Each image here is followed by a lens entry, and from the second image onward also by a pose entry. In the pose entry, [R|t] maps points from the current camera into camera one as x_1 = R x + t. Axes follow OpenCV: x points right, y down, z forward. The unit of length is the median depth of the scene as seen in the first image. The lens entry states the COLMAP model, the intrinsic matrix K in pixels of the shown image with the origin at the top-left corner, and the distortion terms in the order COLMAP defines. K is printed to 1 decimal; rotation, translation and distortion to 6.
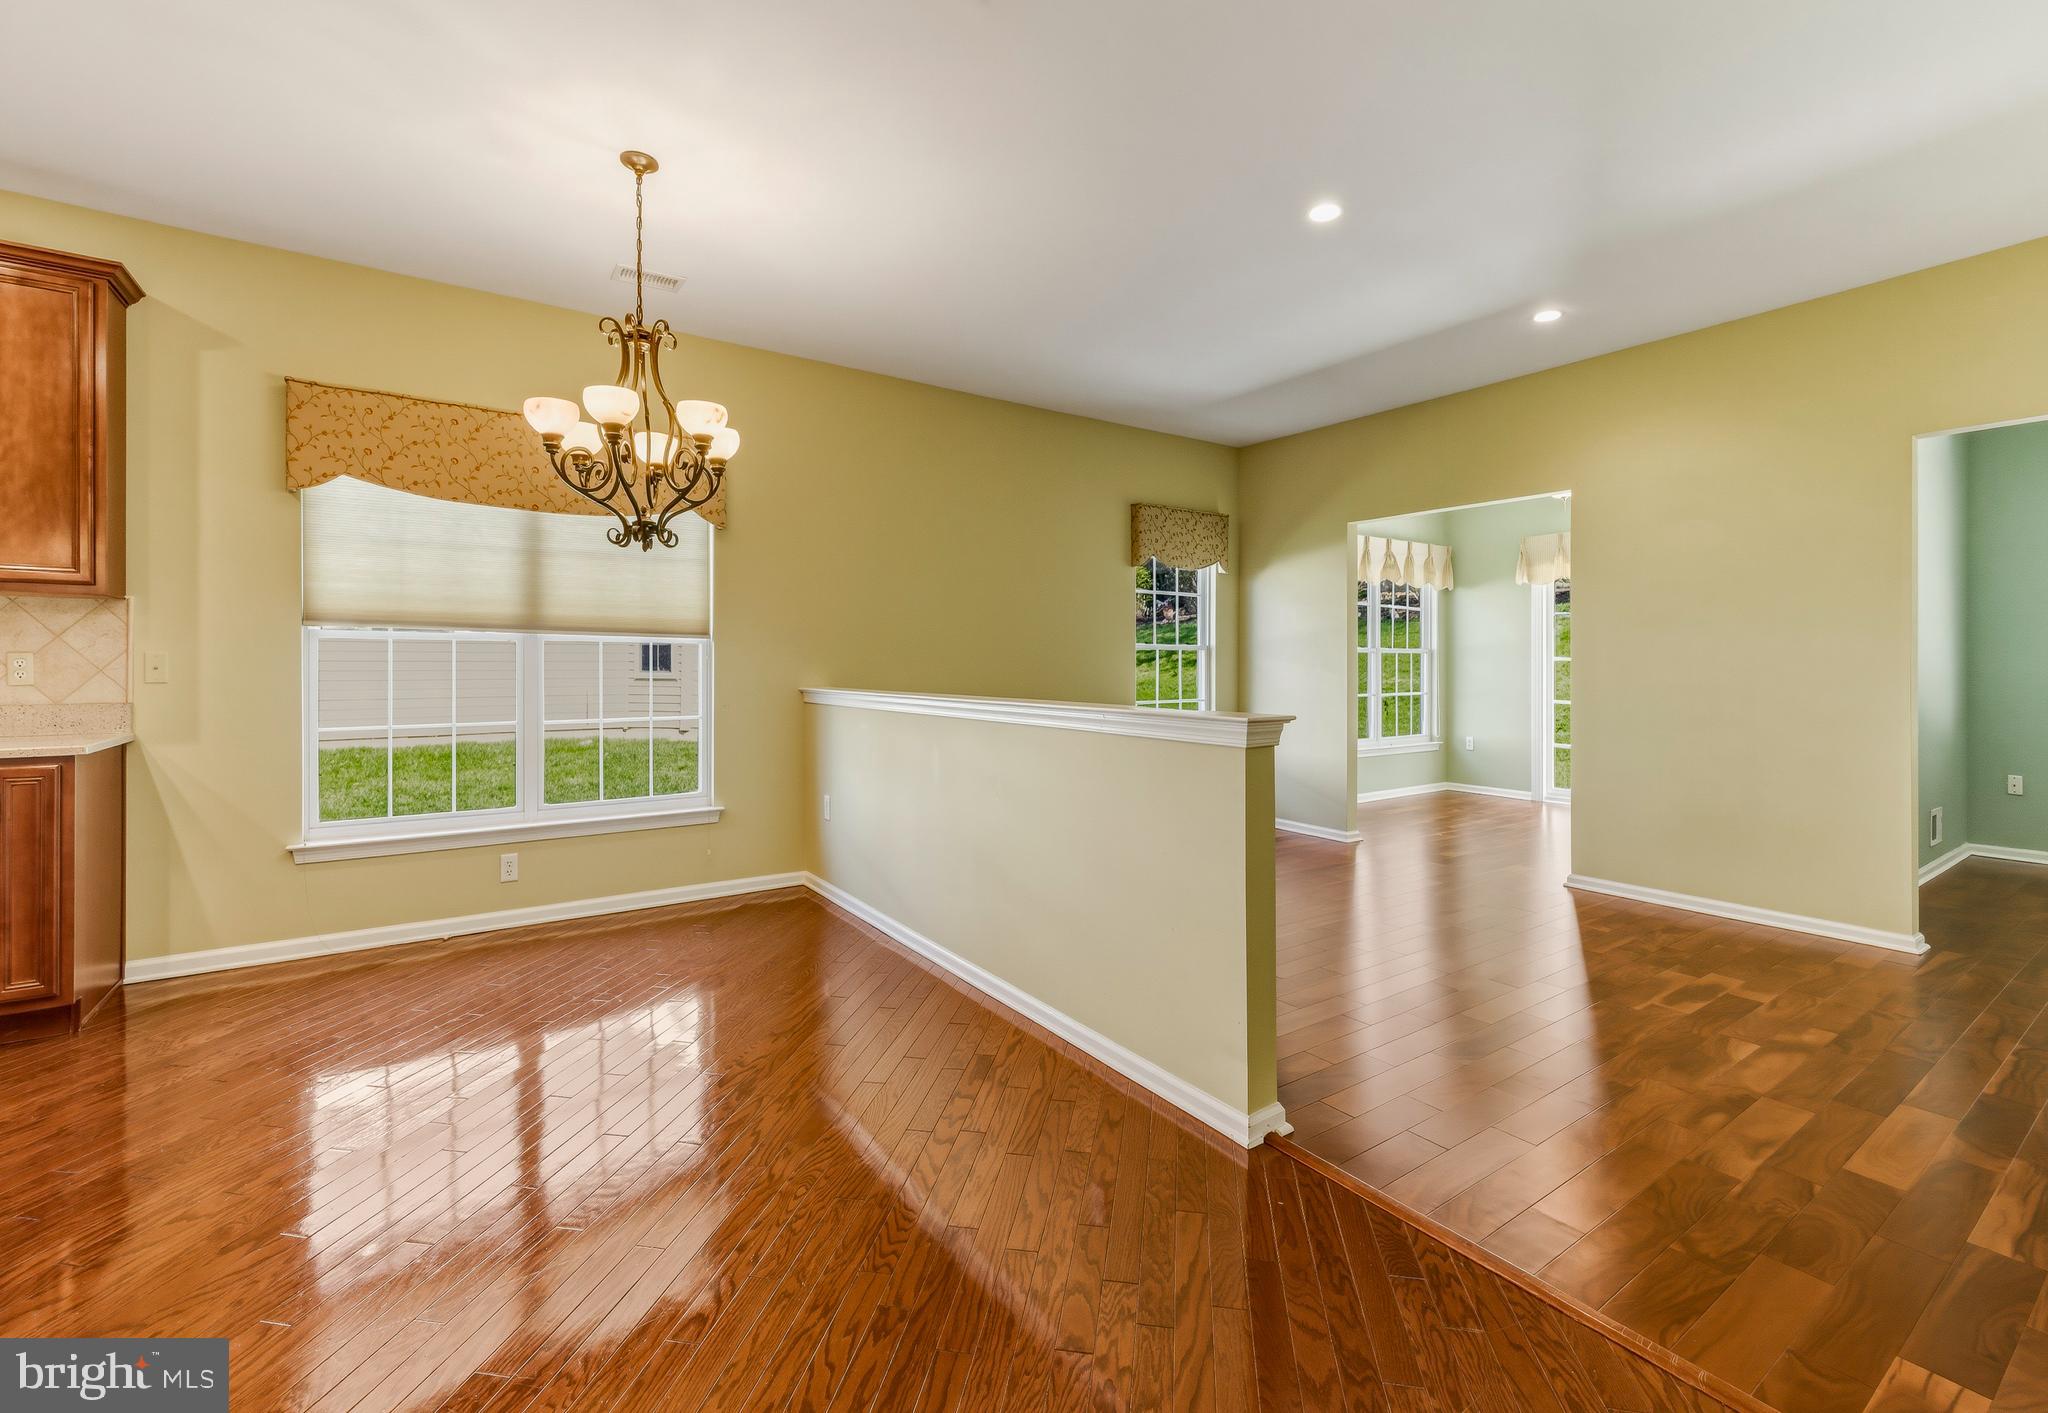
lens RADIAL K [[862.1, 0, 1032.0], [0, 862.1, 665.9], [0, 0, 1]] dist [0.002528, -0.000278]
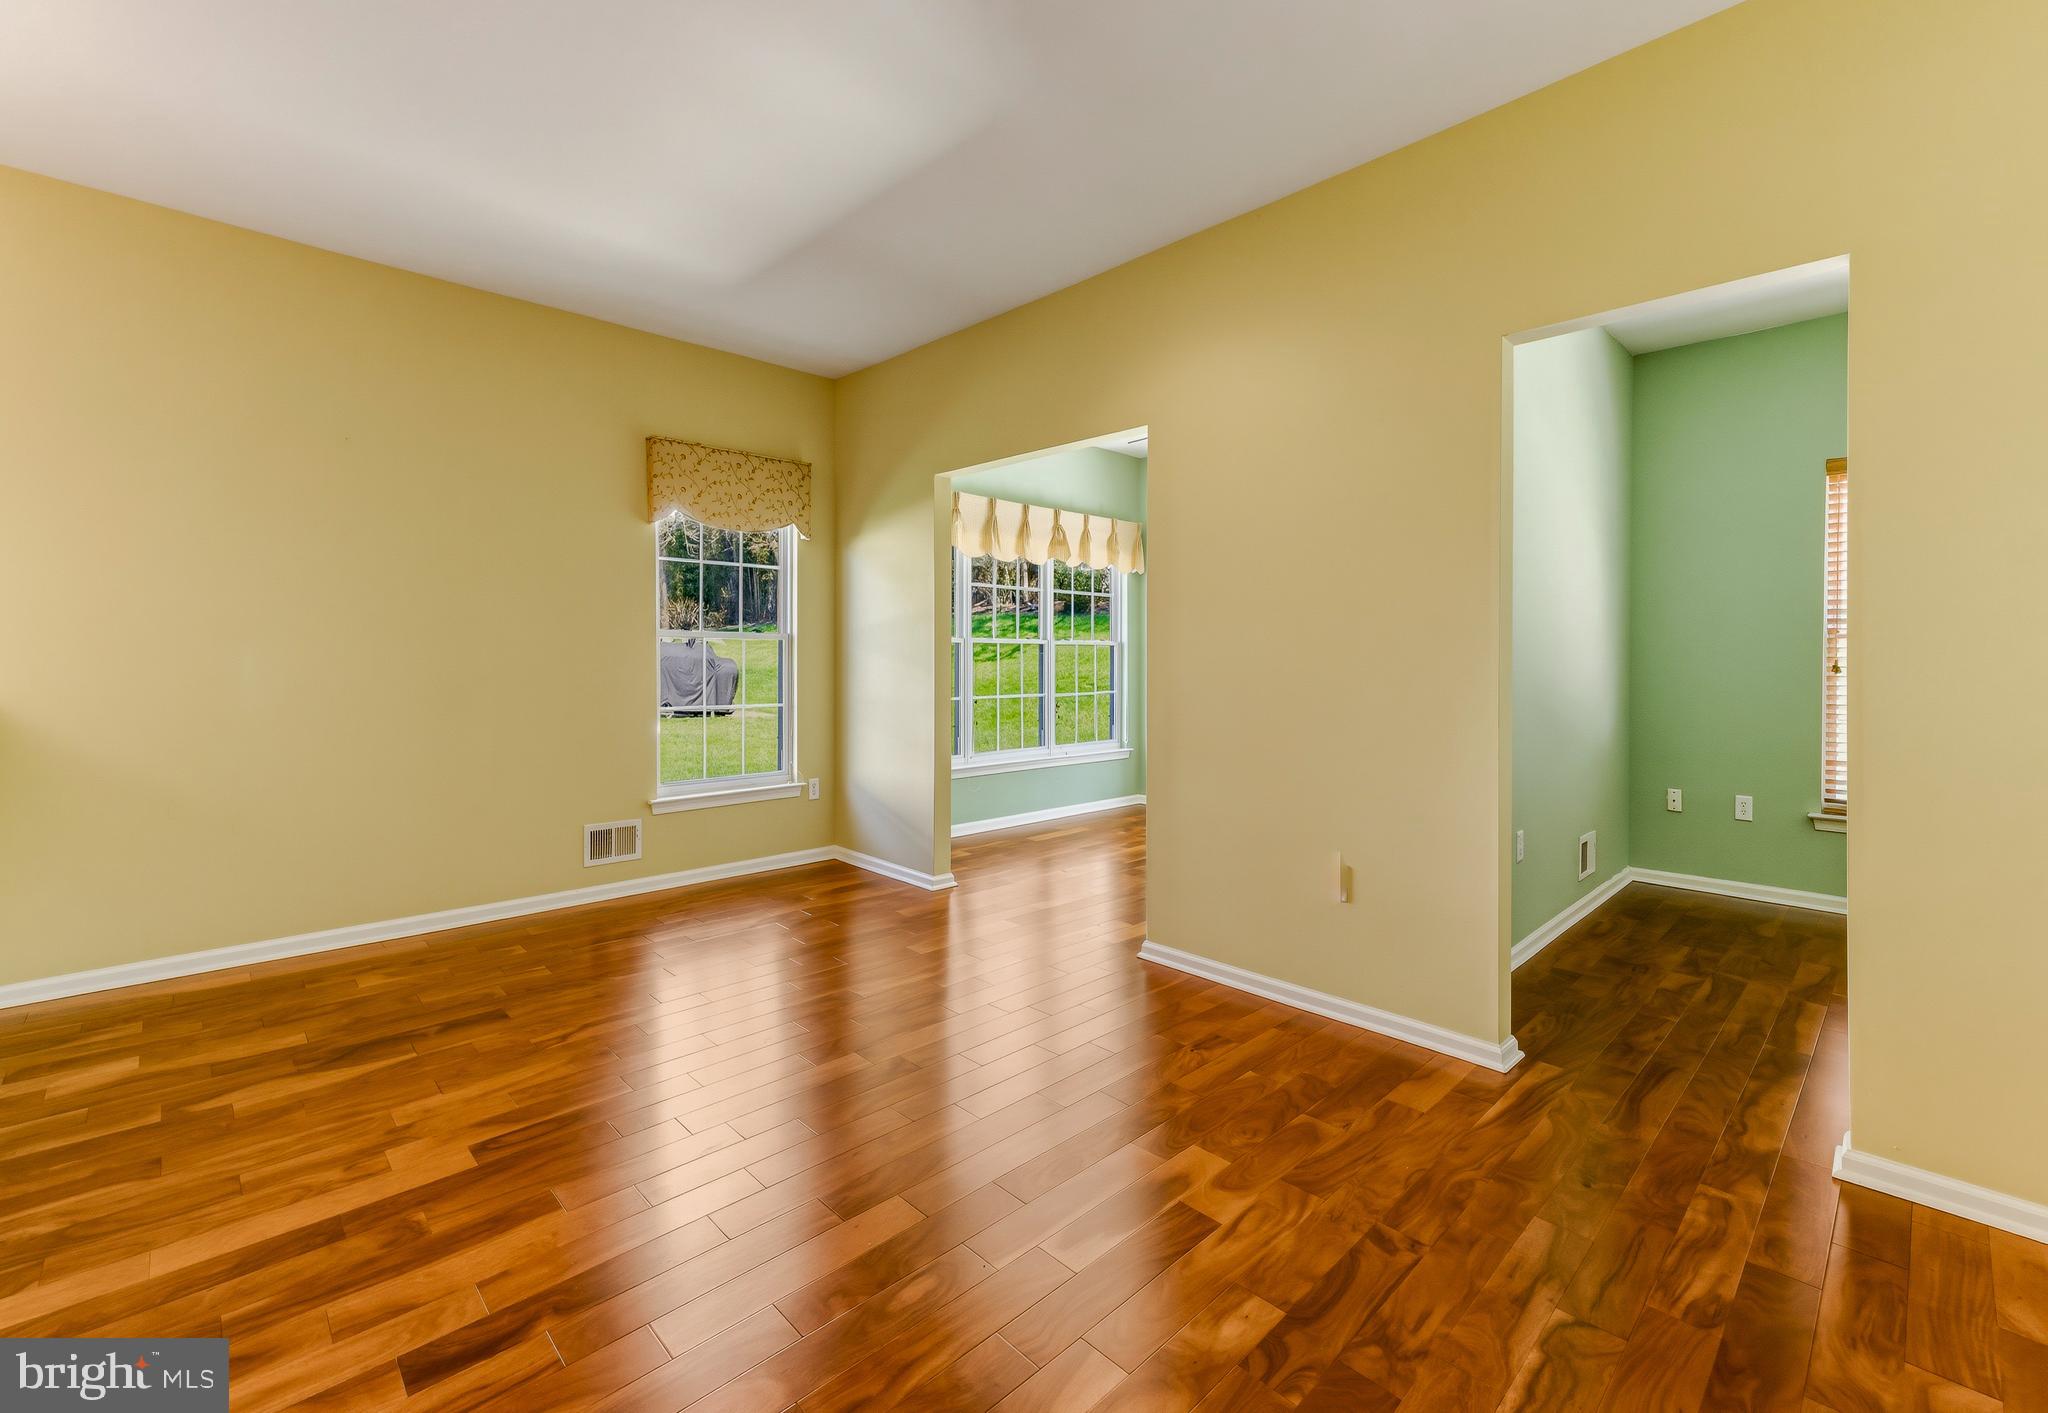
lens RADIAL K [[862.1, 0, 1032.0], [0, 862.1, 665.9], [0, 0, 1]] dist [0.002528, -0.000278]
pose [[0.986322, 0.003962, 0.164785, 0.452381], [-0.005282, 0.999957, 0.007571, -0.002300], [-0.164748, -0.008338, 0.986301, 0.316859]]
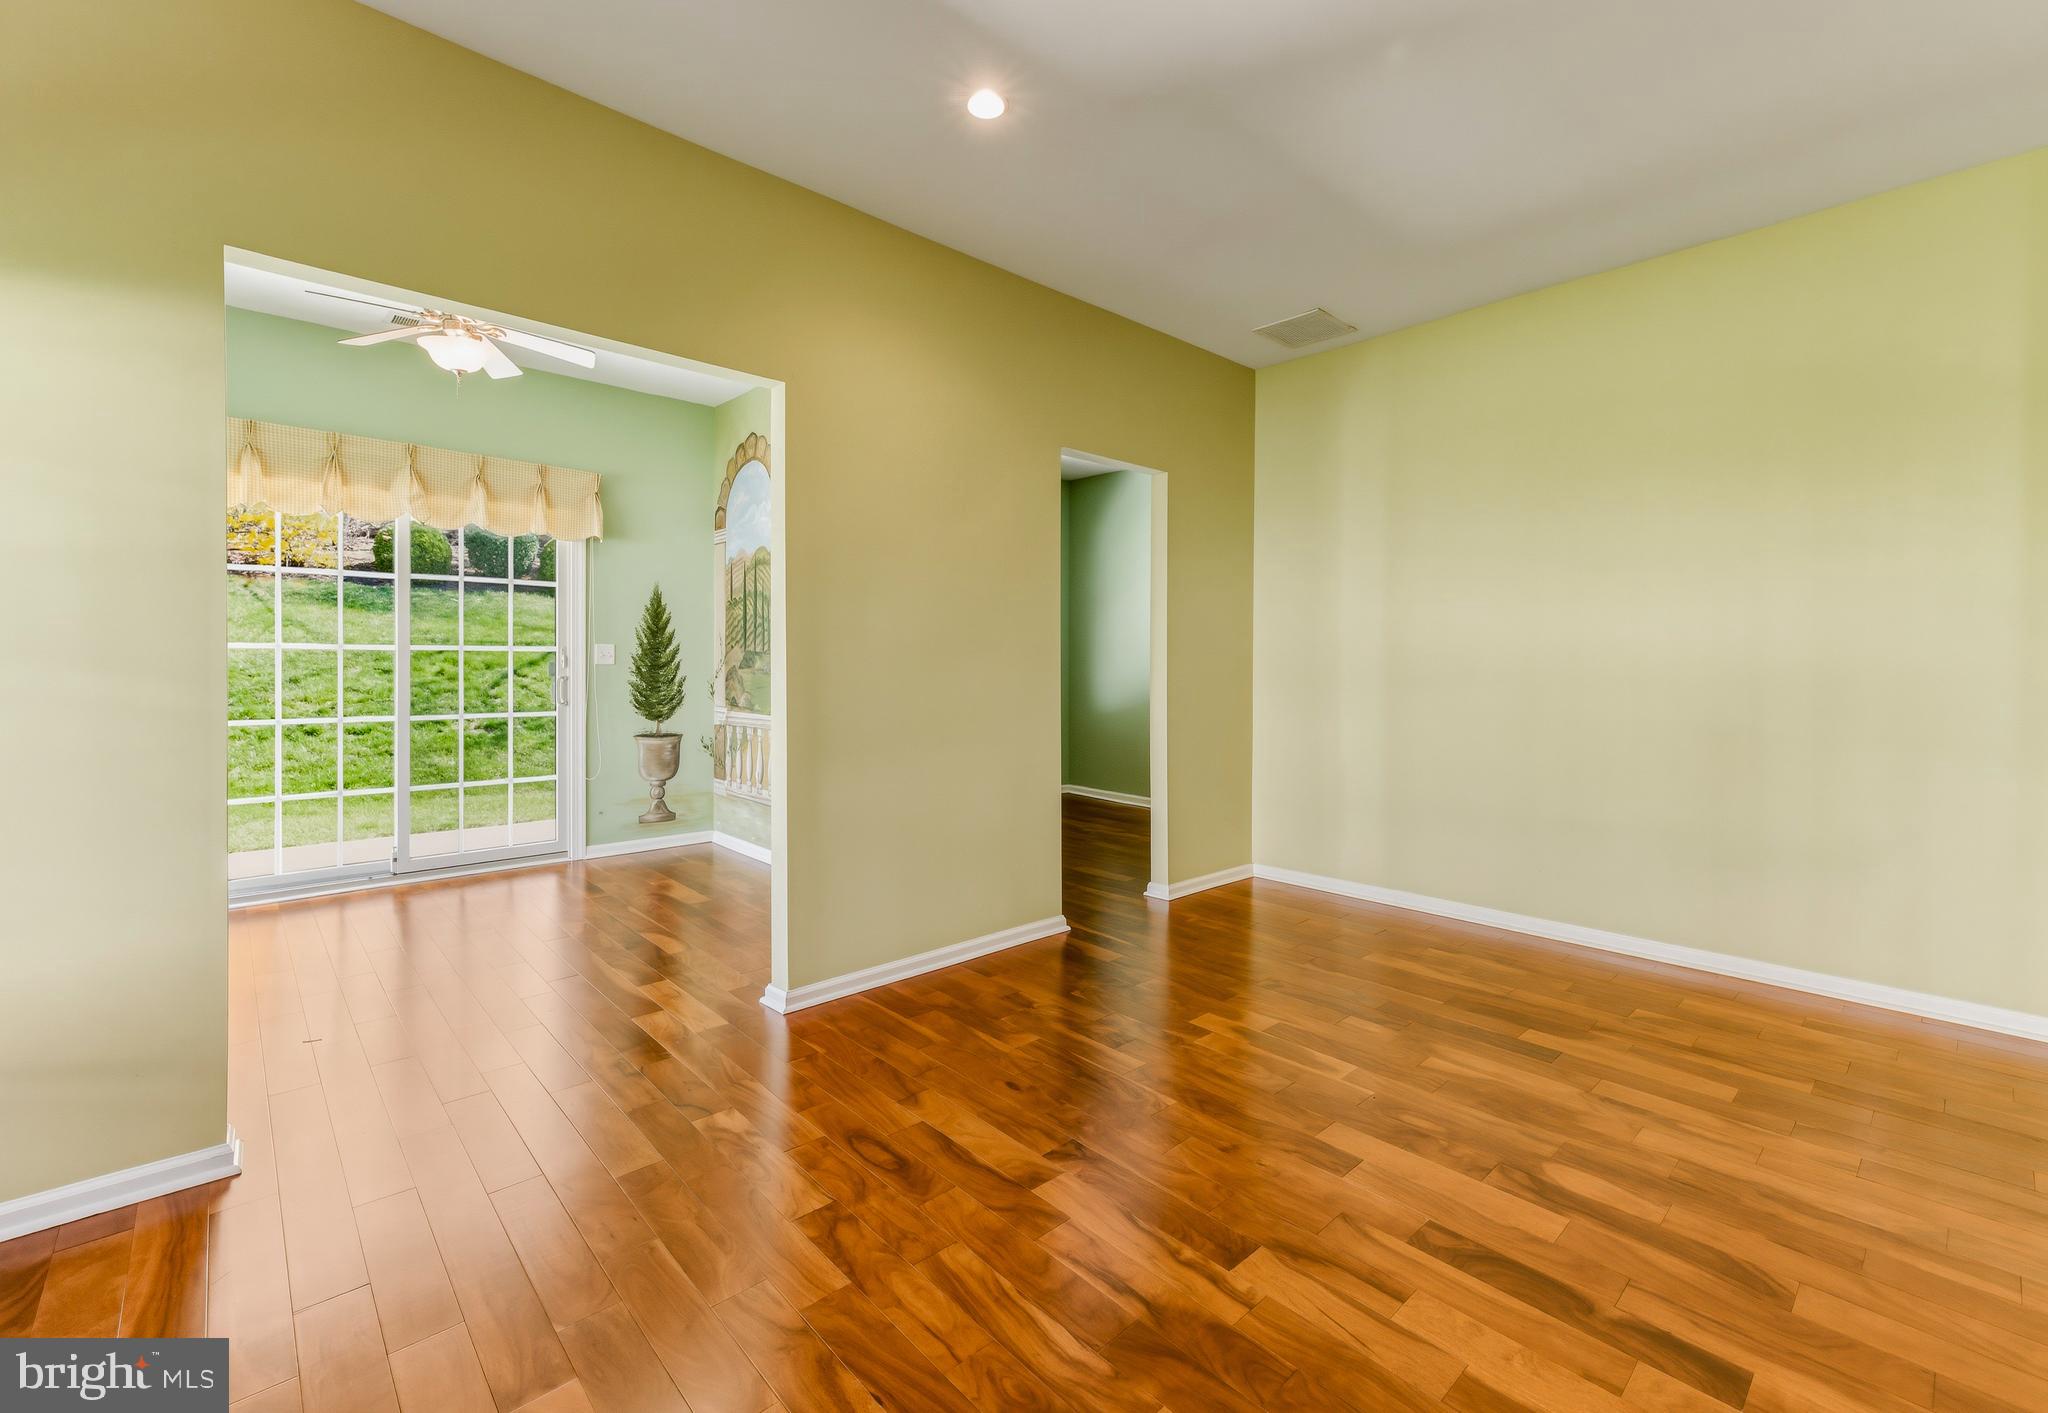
lens RADIAL K [[882.7, 0, 1014.2], [0, 882.7, 660.3], [0, 0, 1]] dist [0.002659, 0.000494]
pose [[-0.127826, 0.004921, 0.991784, -0.034066], [-0.004981, 0.999972, -0.005604, 0.000607], [-0.991784, -0.005657, -0.127797, 1.009006]]
